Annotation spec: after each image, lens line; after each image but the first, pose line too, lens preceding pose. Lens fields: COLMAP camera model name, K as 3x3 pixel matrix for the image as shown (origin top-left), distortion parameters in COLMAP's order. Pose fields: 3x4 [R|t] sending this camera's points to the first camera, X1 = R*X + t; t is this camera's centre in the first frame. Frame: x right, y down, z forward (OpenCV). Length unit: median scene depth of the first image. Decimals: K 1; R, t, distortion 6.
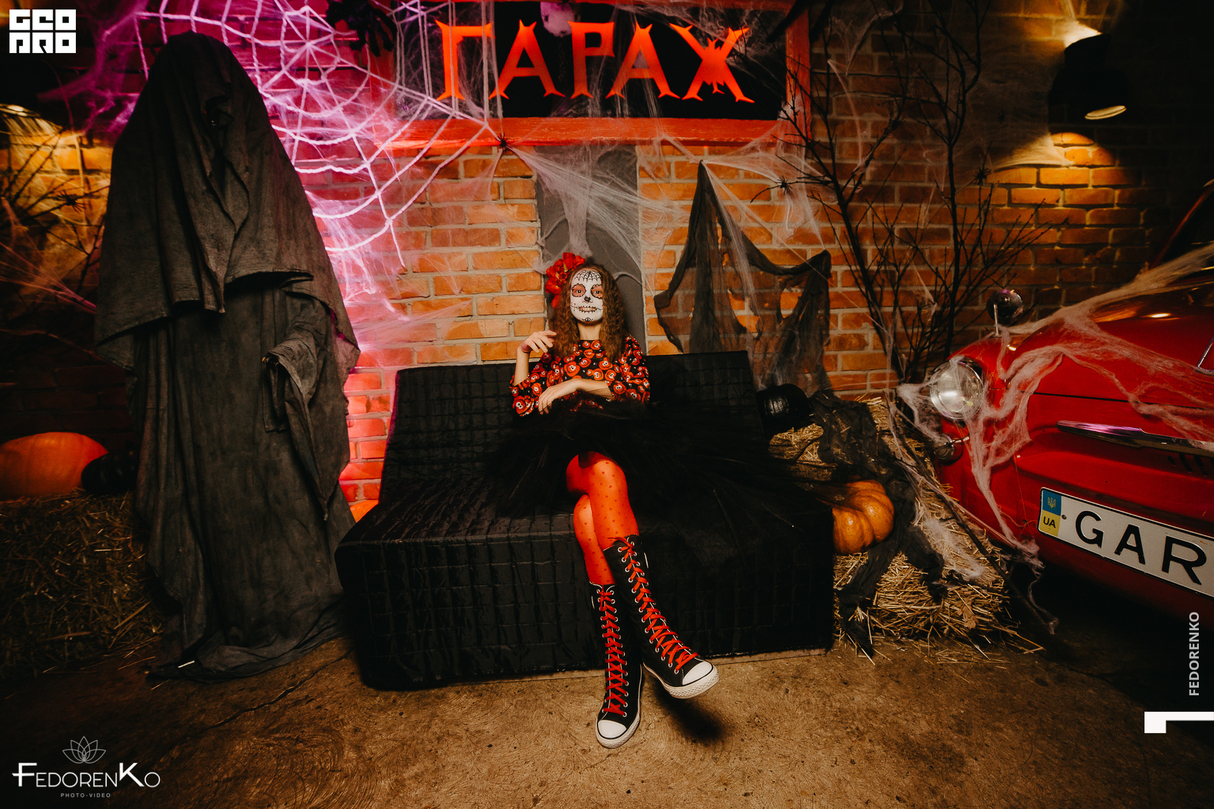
lens RADIAL K [[500.7, 0, 609.6], [0, 500.7, 392.4], [0, 0, 1]] dist [-0.102329, 0.034227]
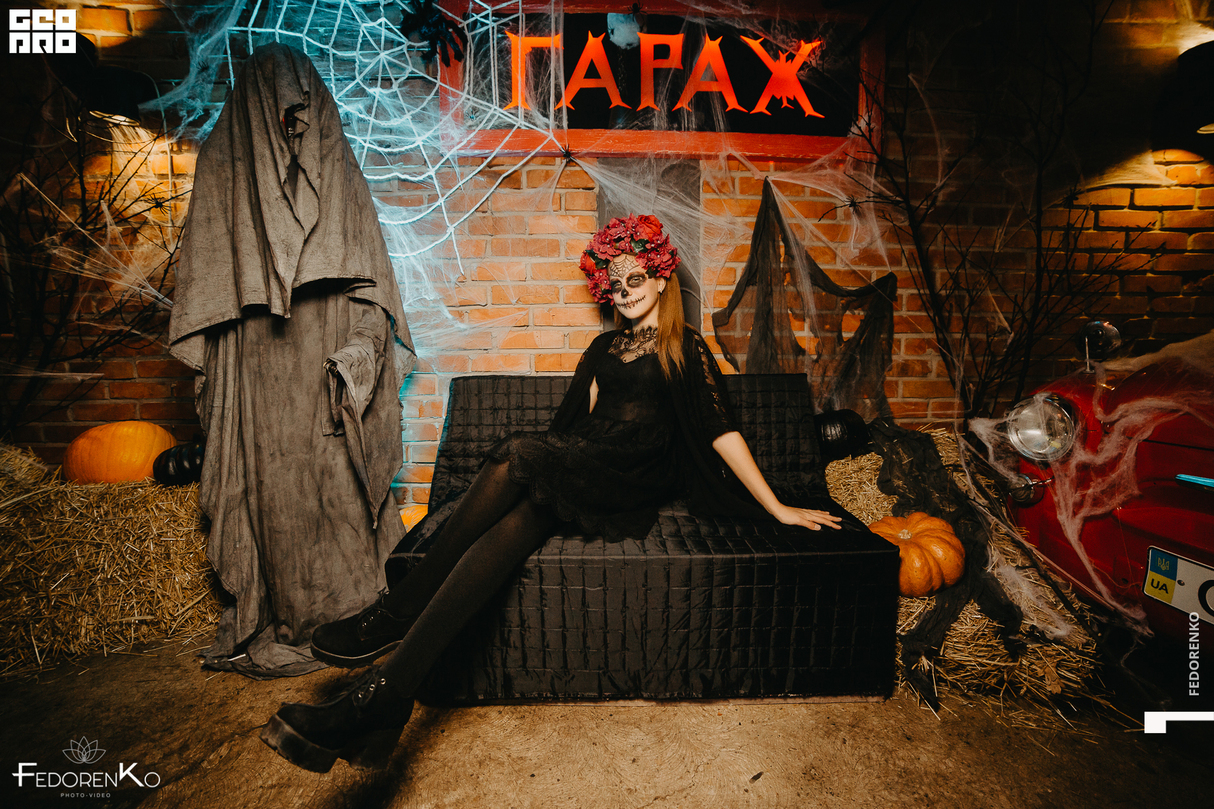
lens RADIAL K [[487.9, 0, 609.7], [0, 487.9, 392.9], [0, 0, 1]] dist [-0.103828, 0.035035]
pose [[0.996289, 0.047441, -0.071820, -0.039600], [-0.048113, 0.998812, -0.007662, -0.022029], [0.071371, 0.011089, 0.997388, 0.041415]]
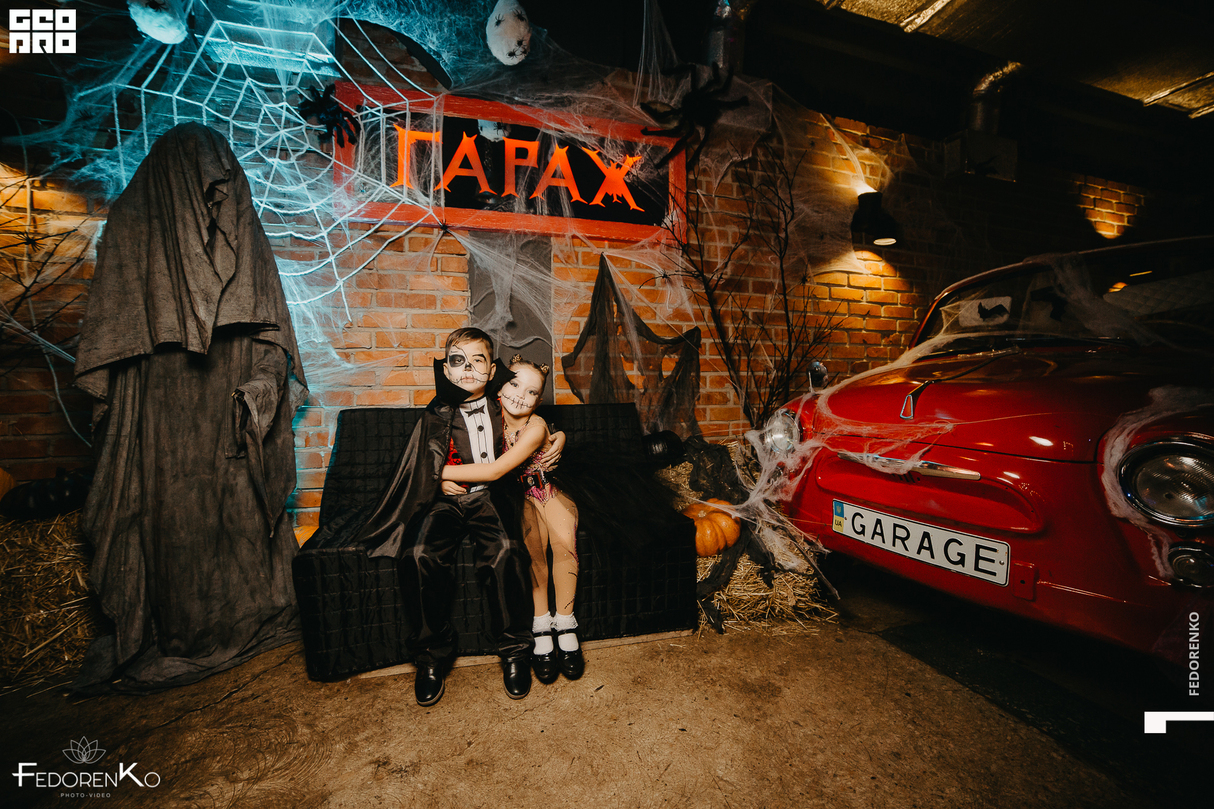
lens RADIAL K [[490.4, 0, 609.4], [0, 490.4, 392.2], [0, 0, 1]] dist [-0.103779, 0.036259]
pose [[0.979932, 0.033406, 0.196515, -0.034490], [-0.011668, 0.993780, -0.110751, 0.029487], [-0.198992, 0.106235, 0.974226, -0.214493]]
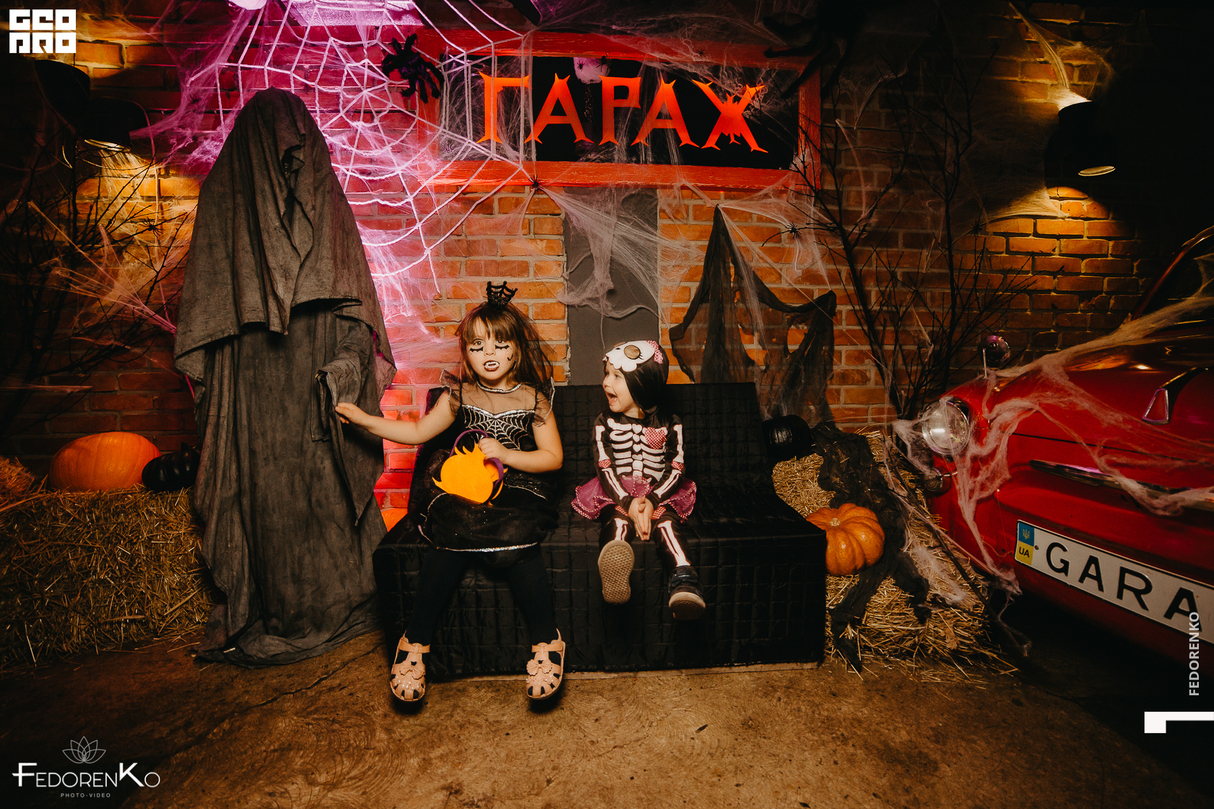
lens RADIAL K [[507.0, 0, 609.7], [0, 507.0, 392.1], [0, 0, 1]] dist [-0.104211, 0.036130]
pose [[0.999081, 0.038063, -0.019682, -0.013545], [-0.038808, 0.998487, -0.038949, -0.009989], [0.018169, 0.039677, 0.999047, -0.091915]]
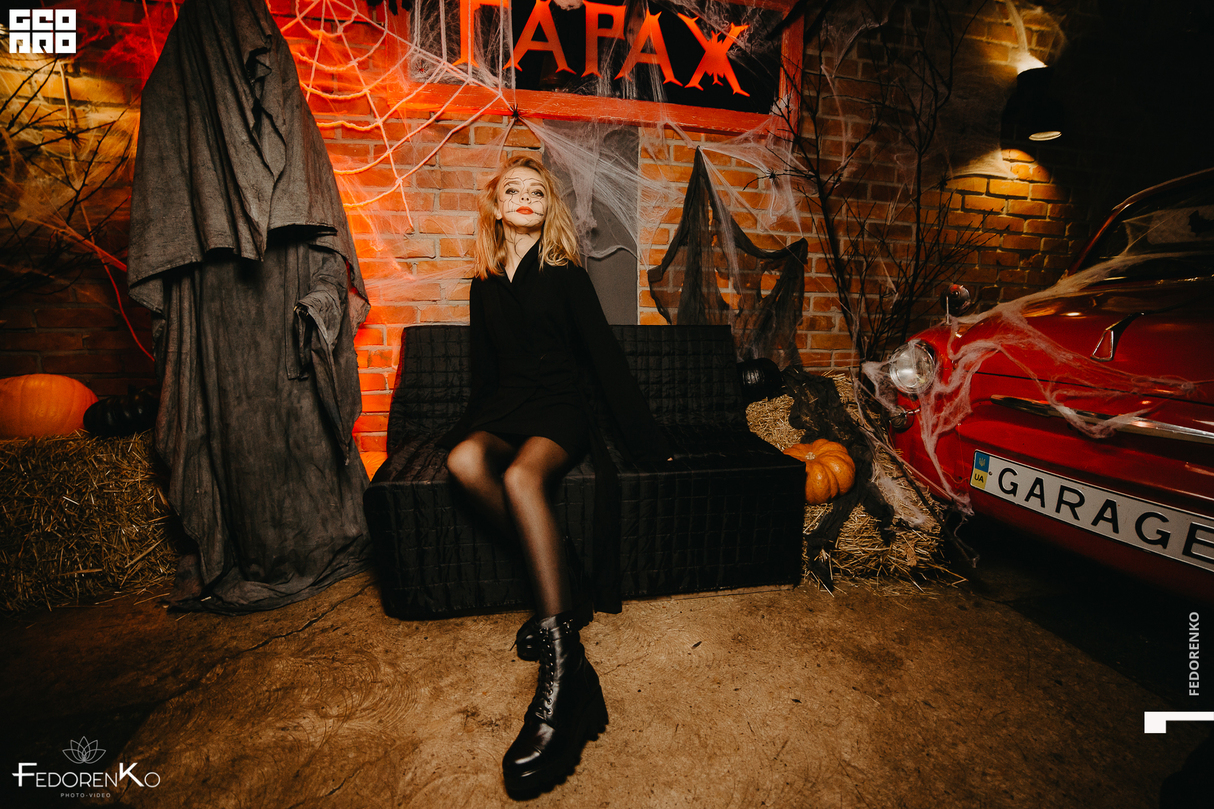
lens RADIAL K [[507.0, 0, 609.7], [0, 507.0, 392.1], [0, 0, 1]] dist [-0.104211, 0.036130]
pose [[0.994196, 0.039156, 0.100205, -0.101011], [-0.044250, 0.997812, 0.049131, 0.021362], [-0.098062, -0.053280, 0.993753, -0.094291]]
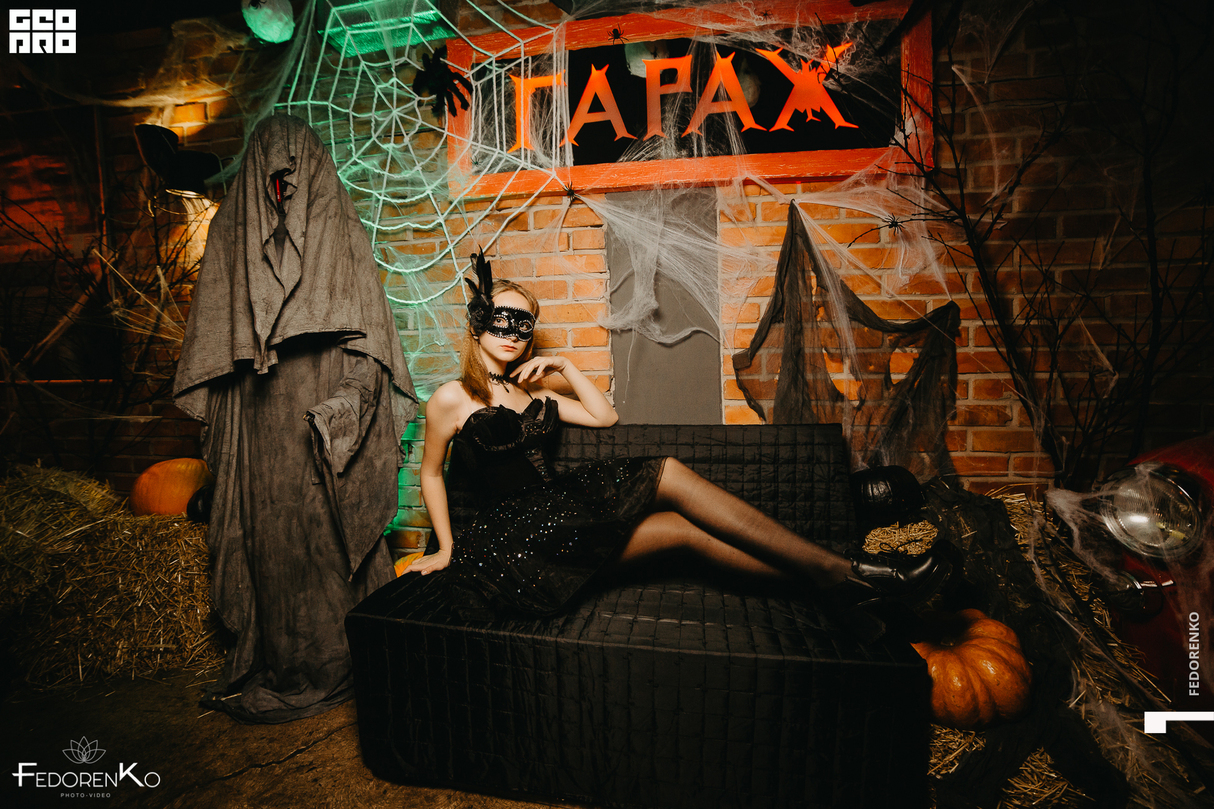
lens RADIAL K [[487.9, 0, 609.7], [0, 487.9, 392.9], [0, 0, 1]] dist [-0.103828, 0.035035]
pose [[0.963838, 0.043187, -0.262964, 0.119376], [-0.059151, 0.996836, -0.053094, -0.075793], [0.259839, 0.066729, 0.963344, 0.142157]]
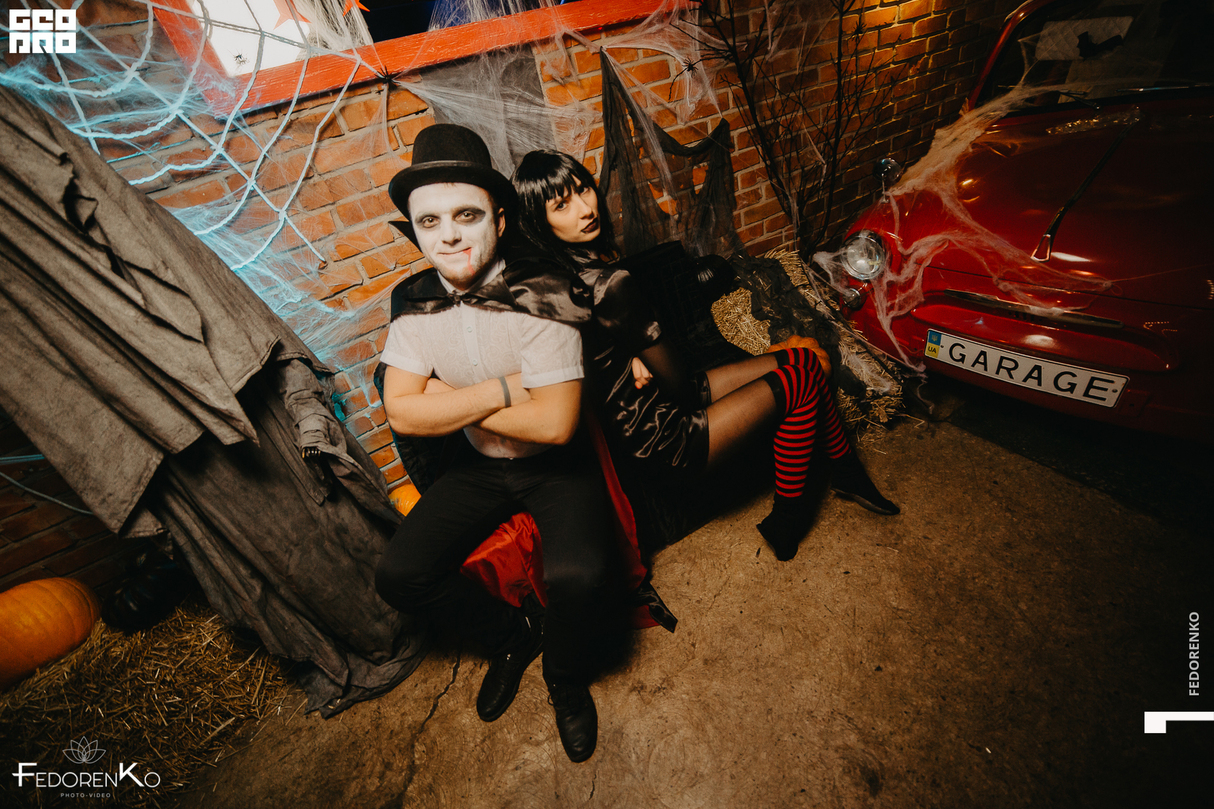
lens RADIAL K [[490.4, 0, 609.4], [0, 490.4, 392.2], [0, 0, 1]] dist [-0.103779, 0.036259]
pose [[0.901711, -0.356237, 0.244973, -0.262110], [0.224499, 0.870053, 0.438872, -0.317913], [-0.369482, -0.340739, 0.864511, 0.020640]]
